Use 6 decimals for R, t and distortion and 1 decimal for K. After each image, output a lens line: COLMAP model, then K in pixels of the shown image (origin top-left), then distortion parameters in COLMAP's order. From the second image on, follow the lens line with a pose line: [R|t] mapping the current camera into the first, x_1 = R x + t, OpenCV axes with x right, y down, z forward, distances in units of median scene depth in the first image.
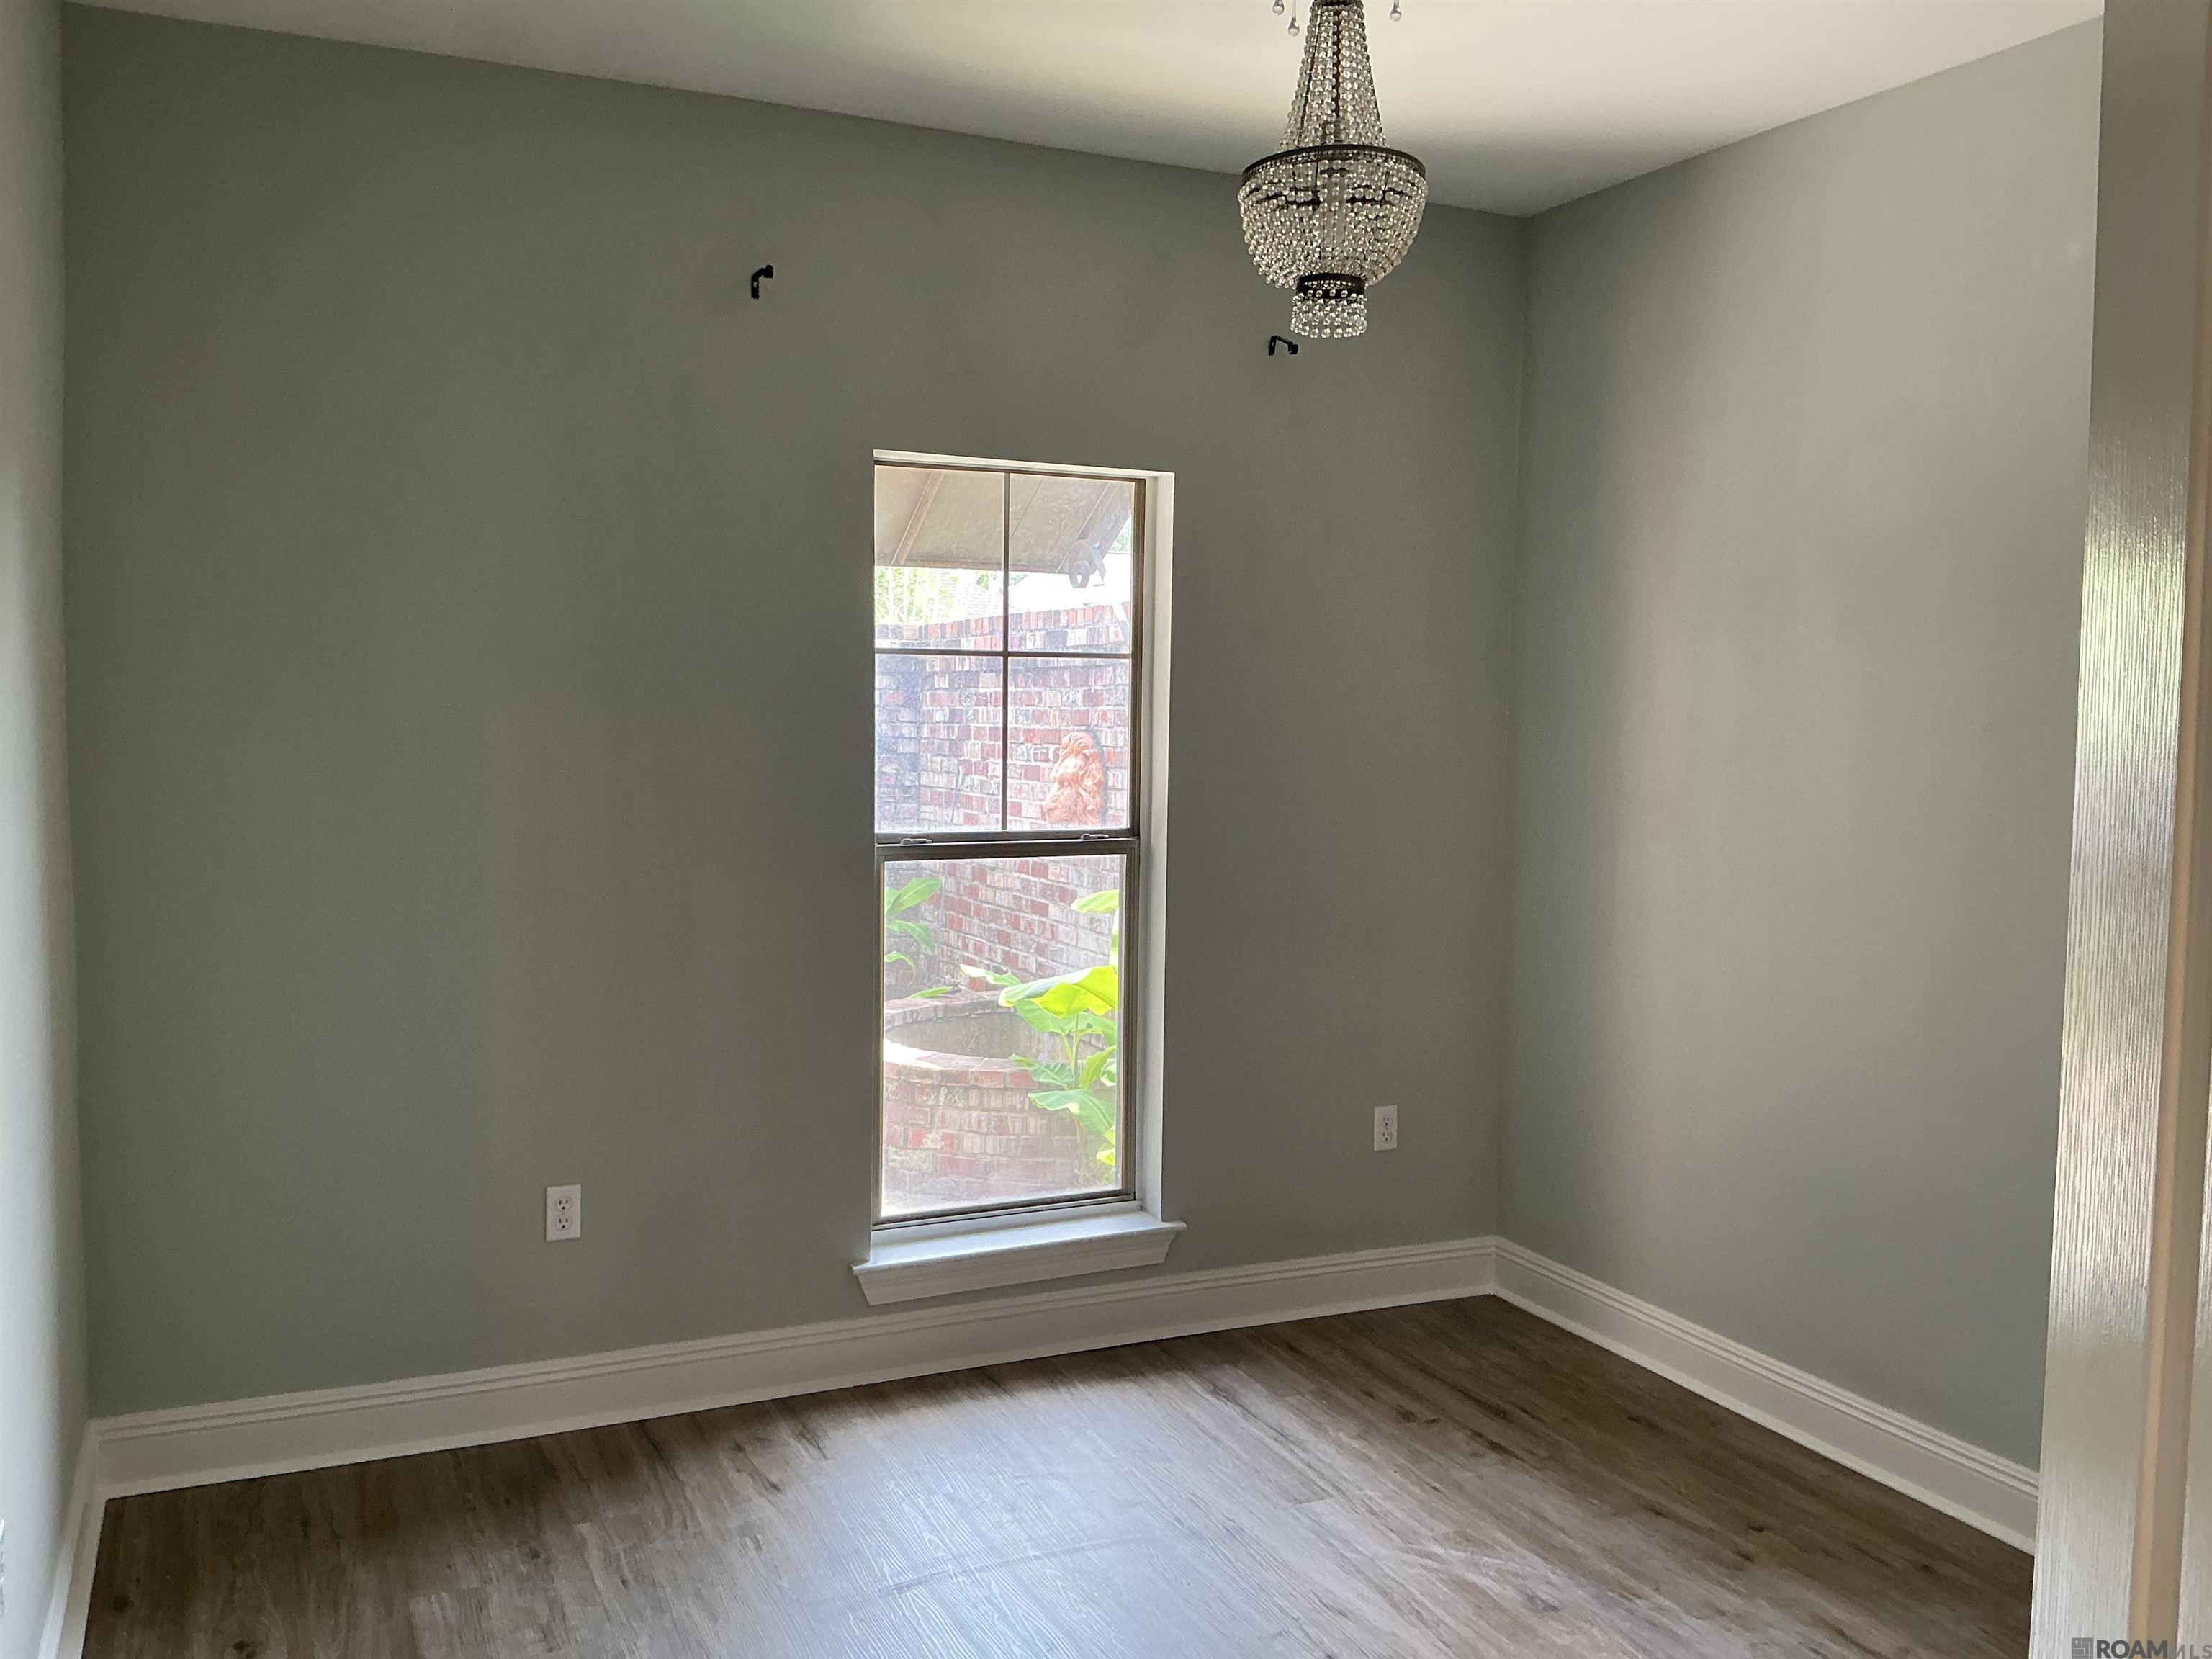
lens RADIAL K [[1850.1, 0, 1108.3], [0, 1850.1, 834.0], [0, 0, 1]] dist [0.075149, -0.162636]
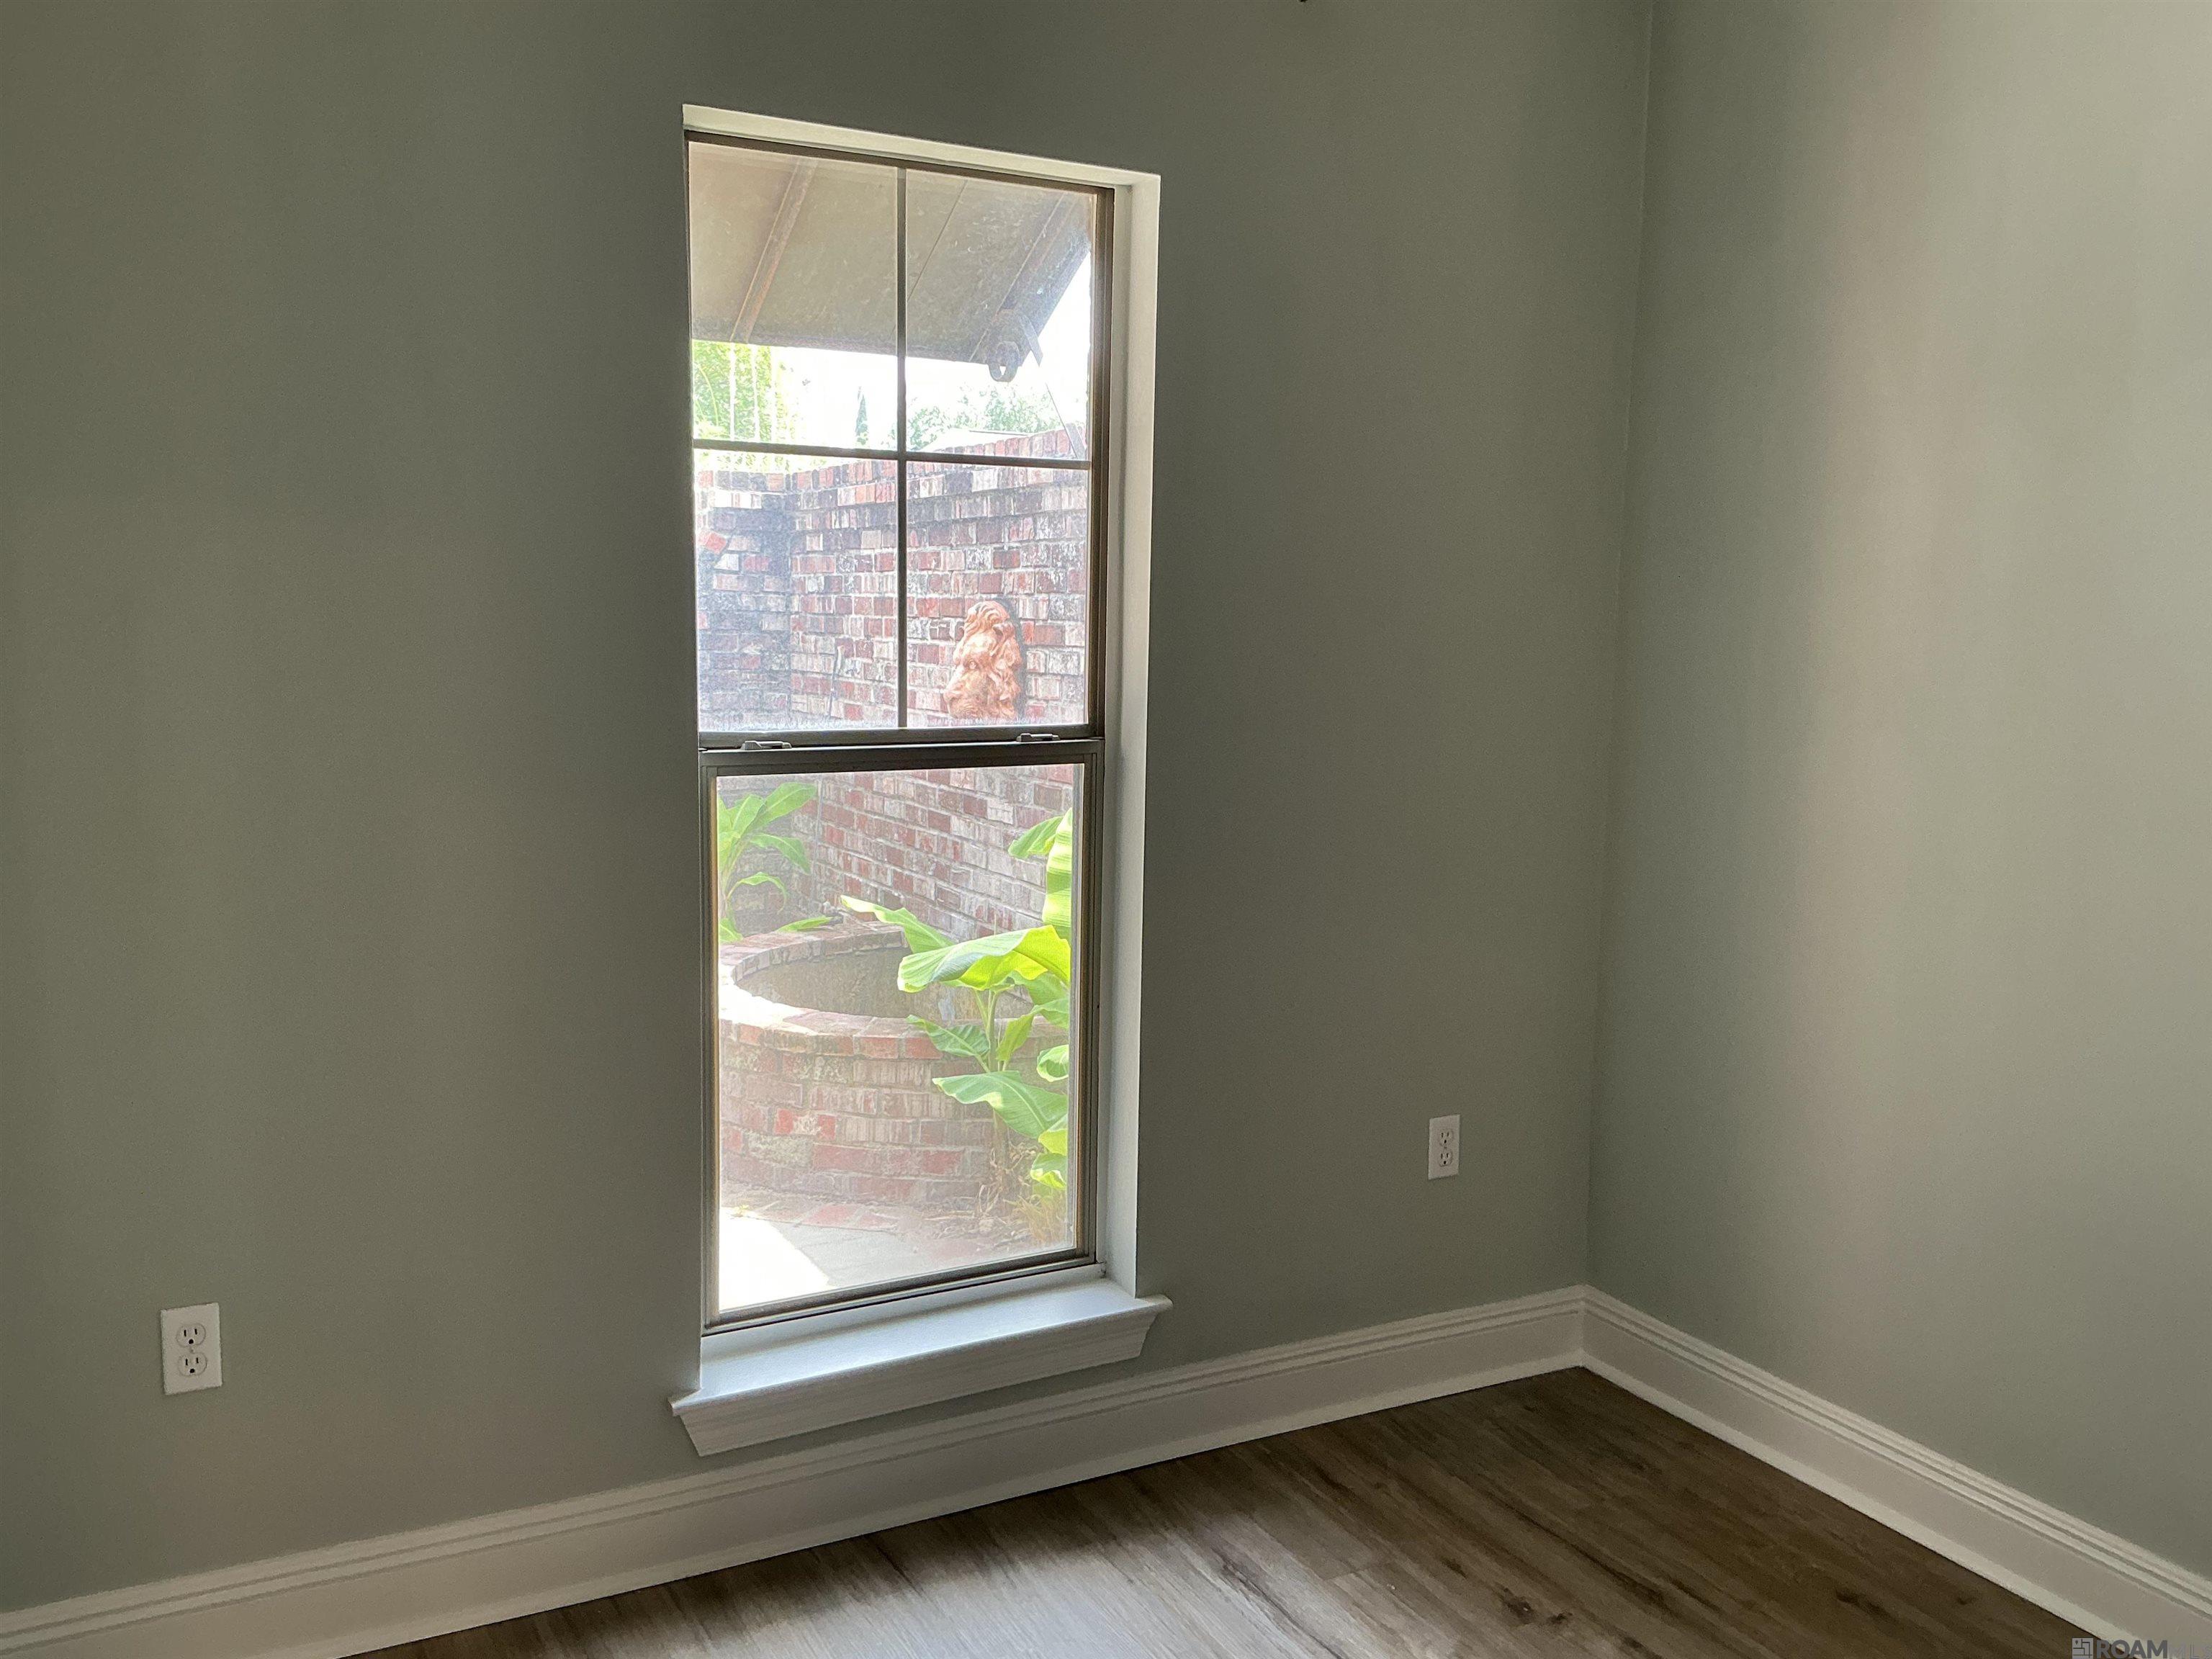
lens RADIAL K [[1850.1, 0, 1120.5], [0, 1850.1, 820.3], [0, 0, 1]] dist [0.075149, -0.162636]
pose [[0.997666, -0.005159, 0.068090, -0.022880], [0.001720, 0.998724, 0.050473, -0.002137], [-0.068263, -0.050238, 0.996402, 0.324404]]
